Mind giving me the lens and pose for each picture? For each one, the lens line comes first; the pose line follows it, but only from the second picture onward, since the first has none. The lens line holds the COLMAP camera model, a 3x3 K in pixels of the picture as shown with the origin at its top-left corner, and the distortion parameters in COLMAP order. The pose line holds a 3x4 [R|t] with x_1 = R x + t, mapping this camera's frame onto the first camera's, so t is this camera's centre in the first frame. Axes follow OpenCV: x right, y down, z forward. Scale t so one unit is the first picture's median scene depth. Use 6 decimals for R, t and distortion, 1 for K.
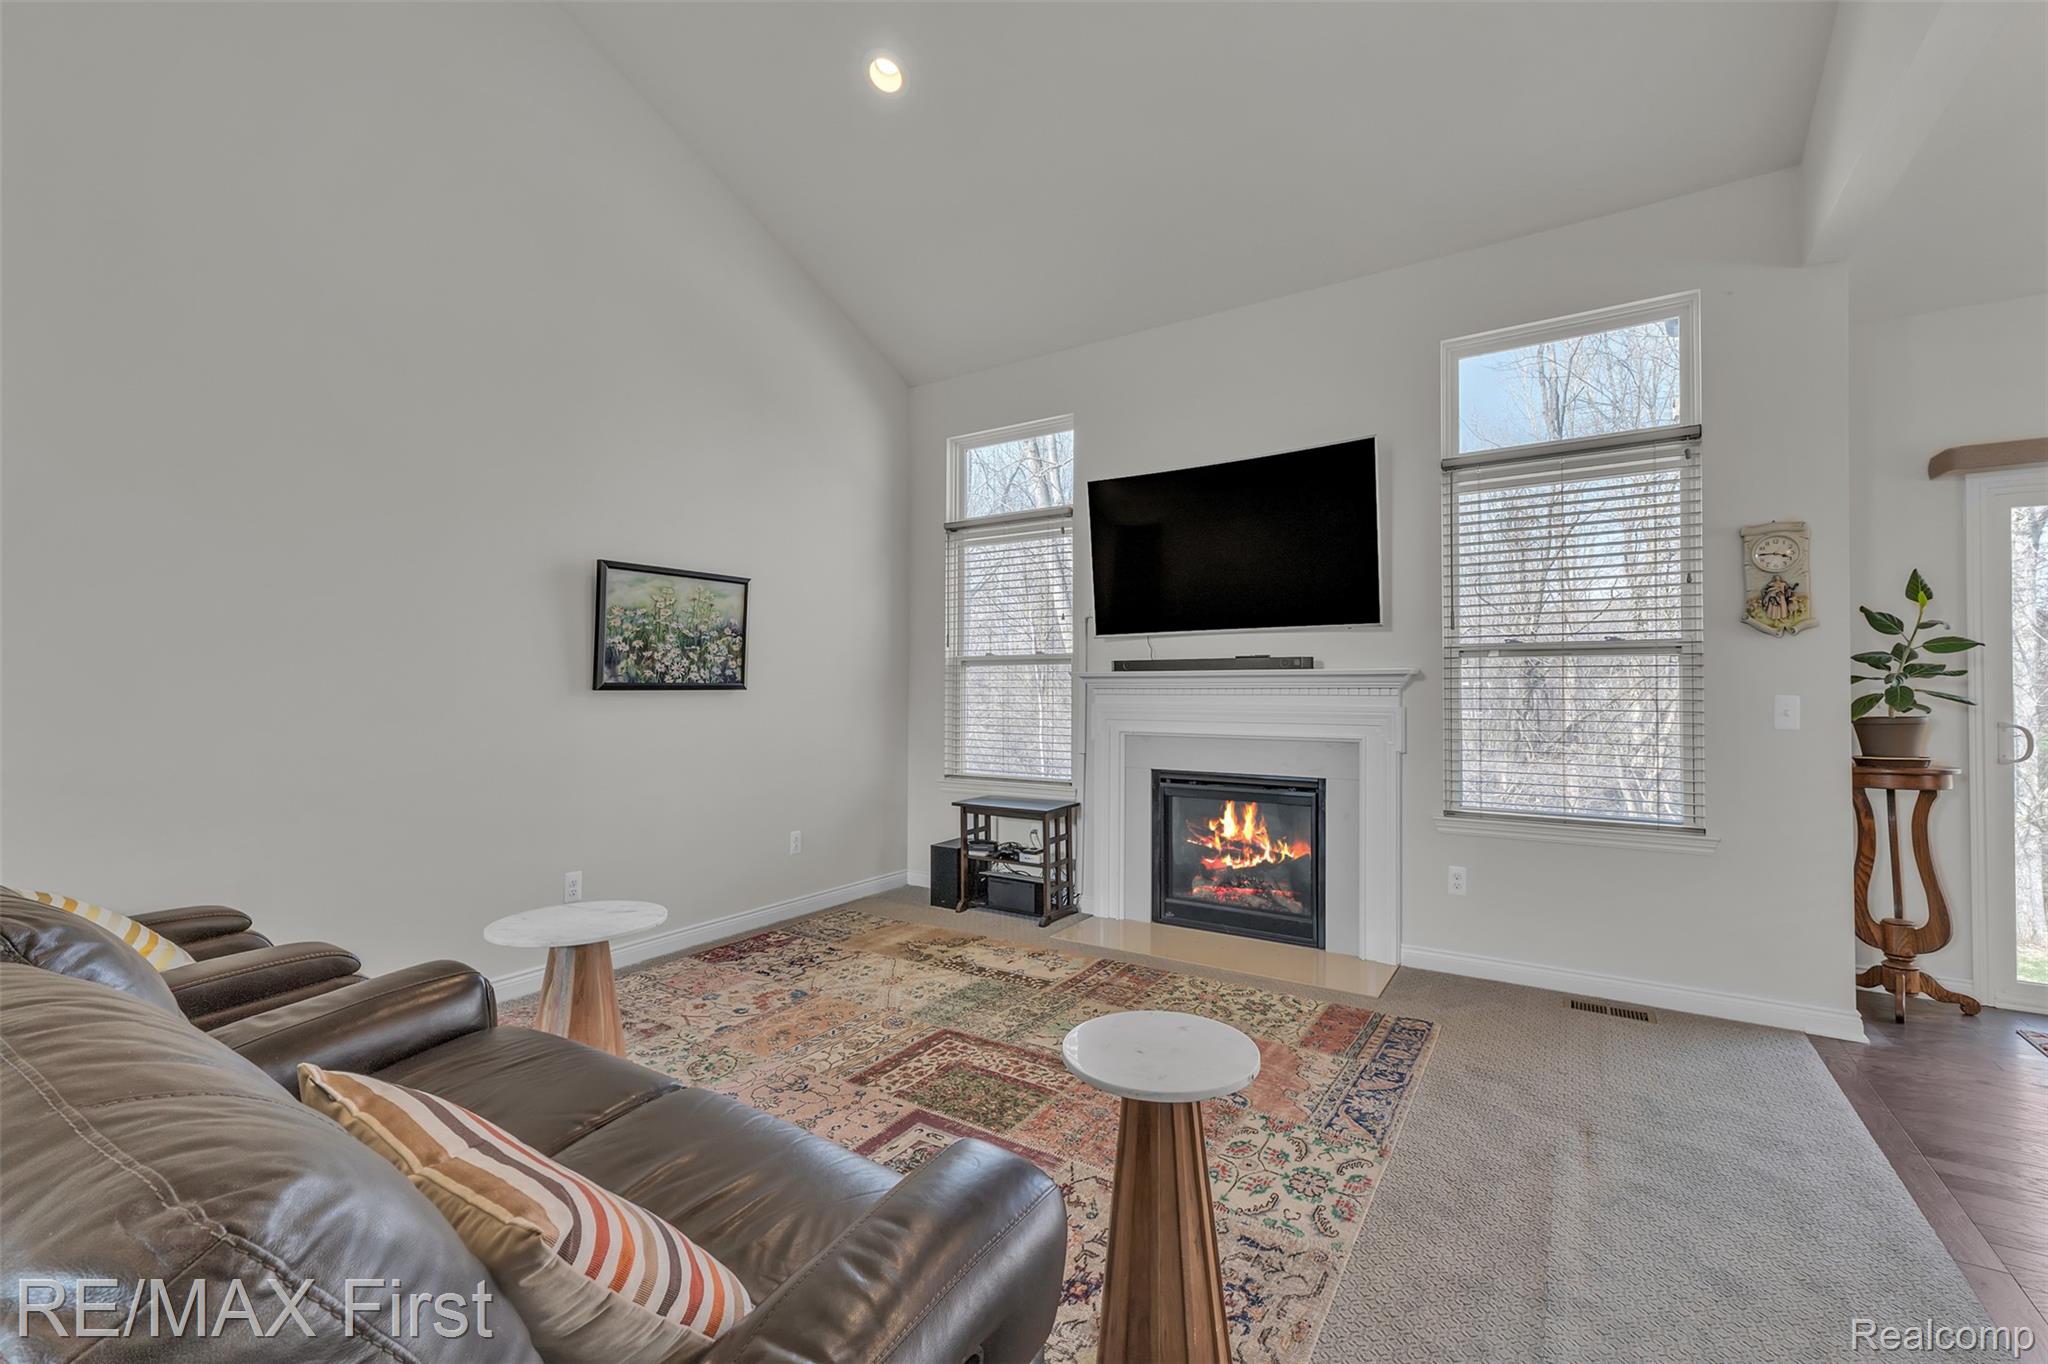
lens RADIAL K [[857.5, 0, 1026.6], [0, 857.5, 678.2], [0, 0, 1]] dist [0.002888, 0.000512]
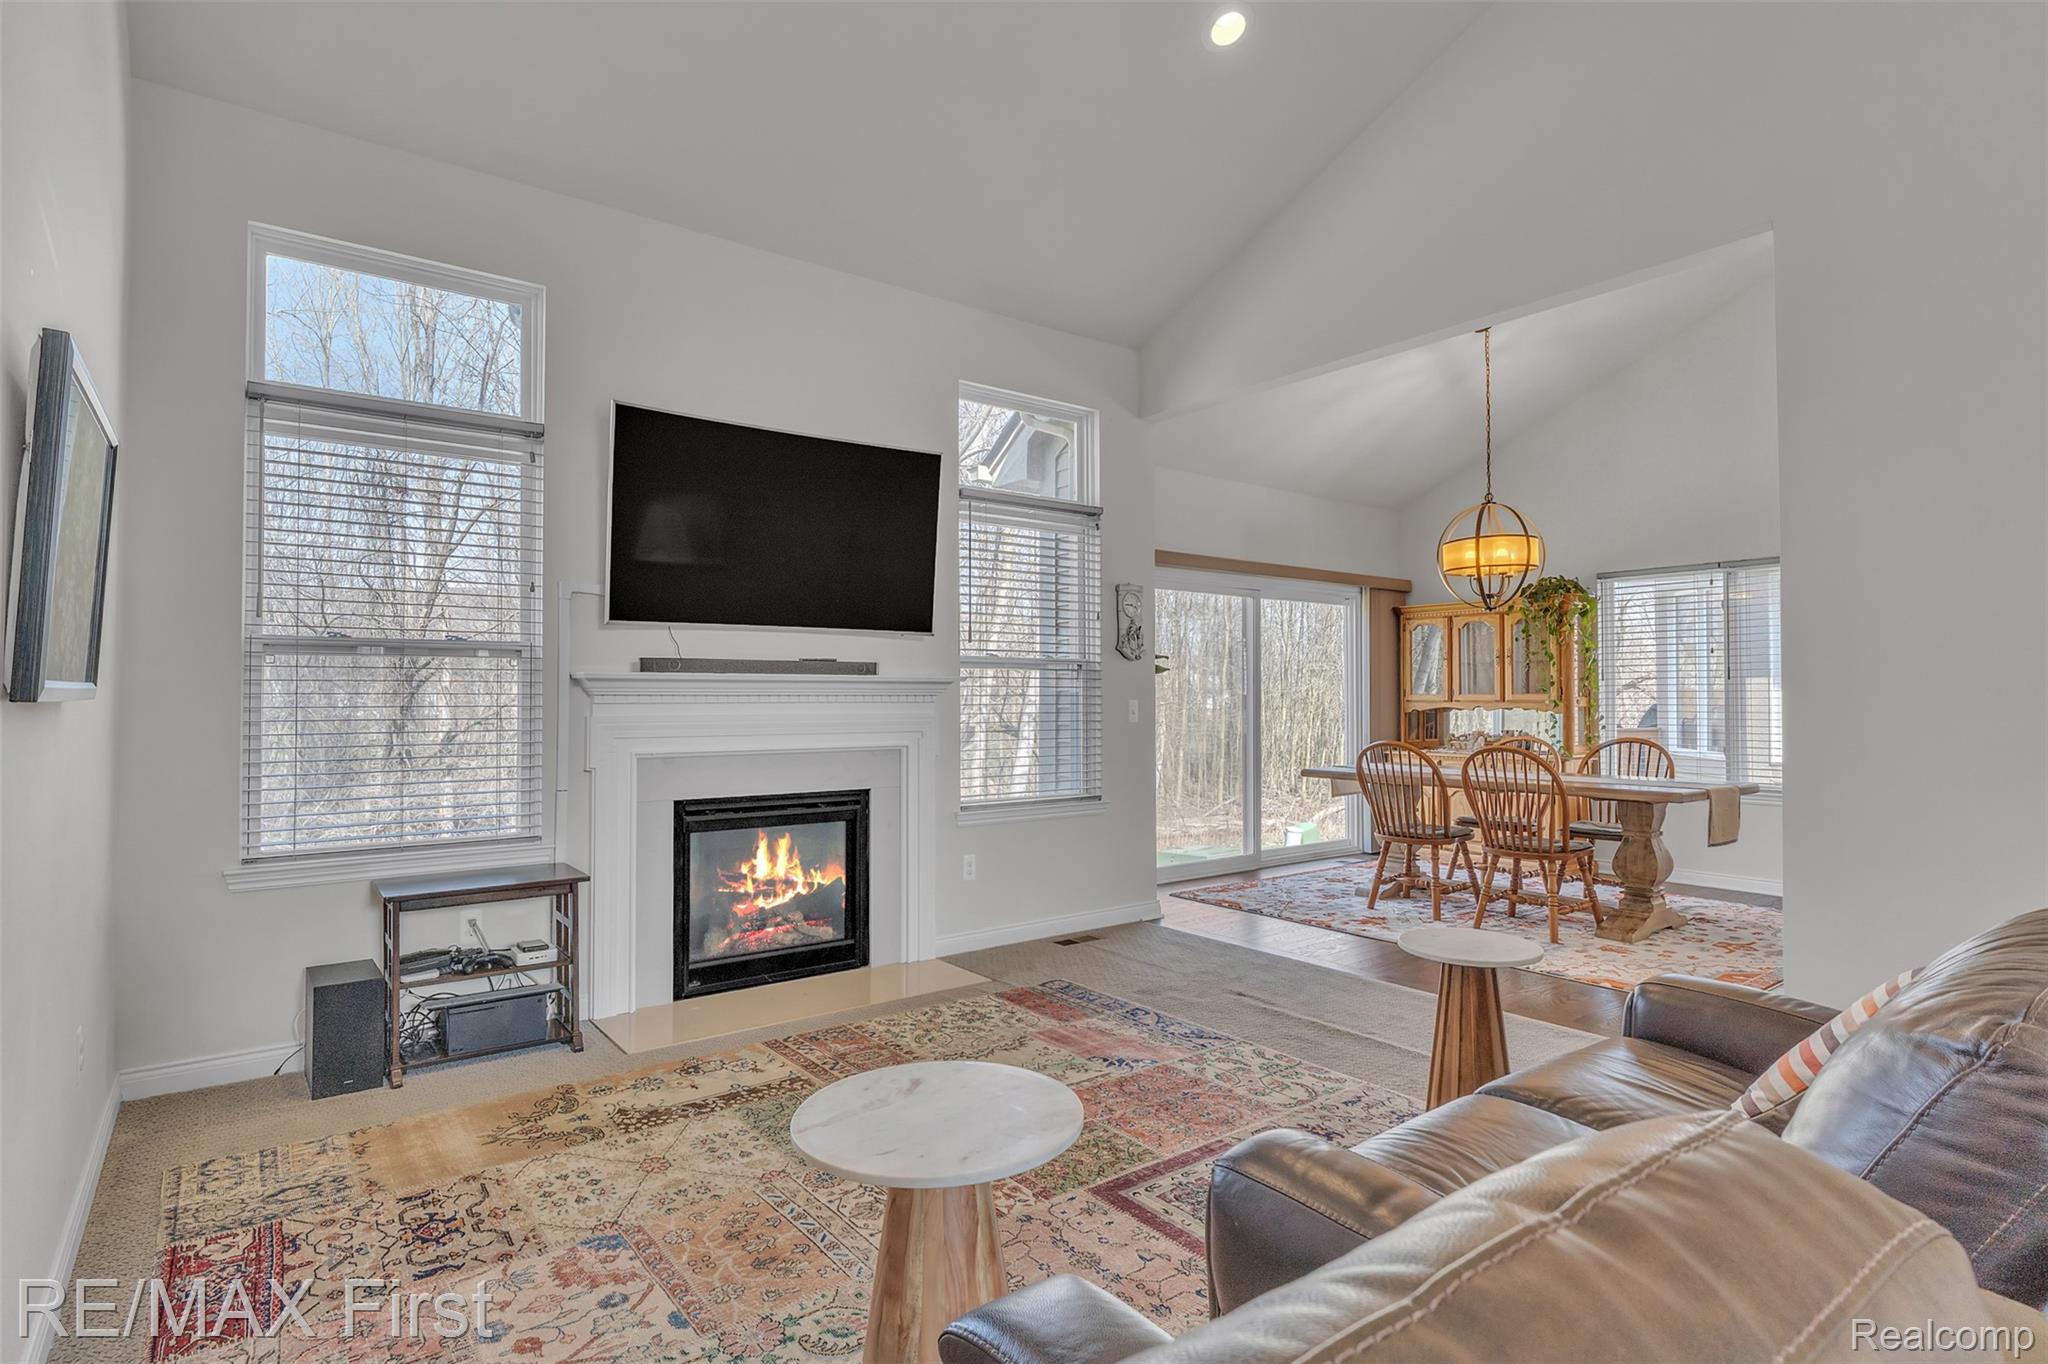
lens RADIAL K [[1040.0, 0, 1023.3], [0, 1040.0, 675.8], [0, 0, 1]] dist [-0.004840, 0.000325]
pose [[0.339729, 0.017204, 0.940366, -0.761253], [-0.011619, 0.999833, -0.014095, 0.004740], [-0.940452, -0.006138, 0.339872, 0.481021]]
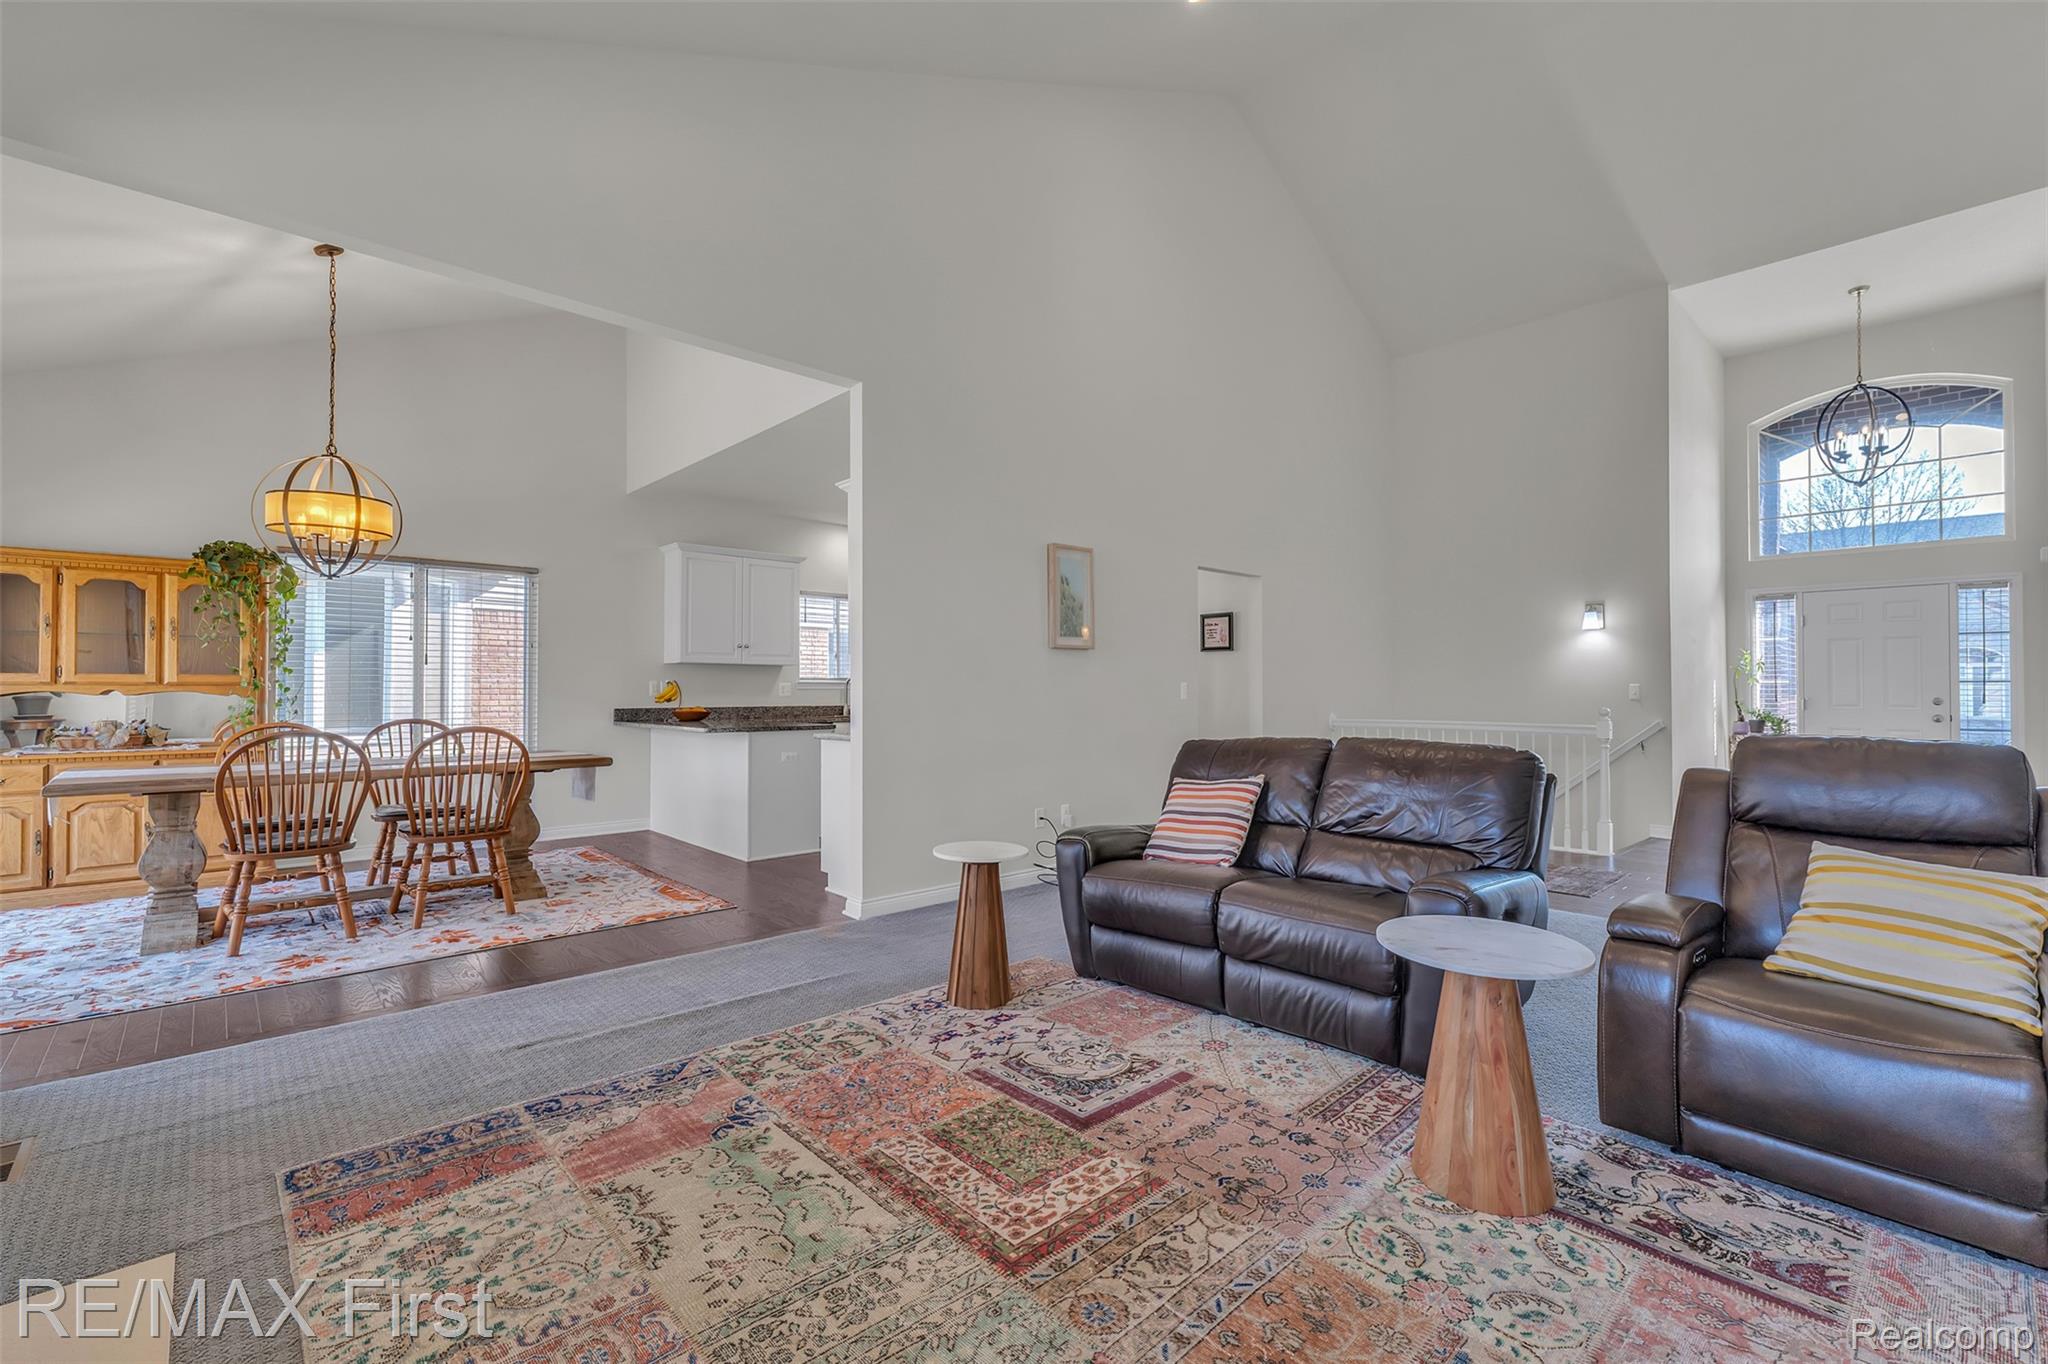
lens RADIAL K [[877.1, 0, 1032.2], [0, 877.1, 682.1], [0, 0, 1]] dist [0.007312, 0.000087]
pose [[-0.969934, -0.002744, 0.243353, -0.202944], [-0.008657, 0.999693, -0.023232, 0.034515], [-0.243215, -0.024640, -0.969659, 1.297150]]
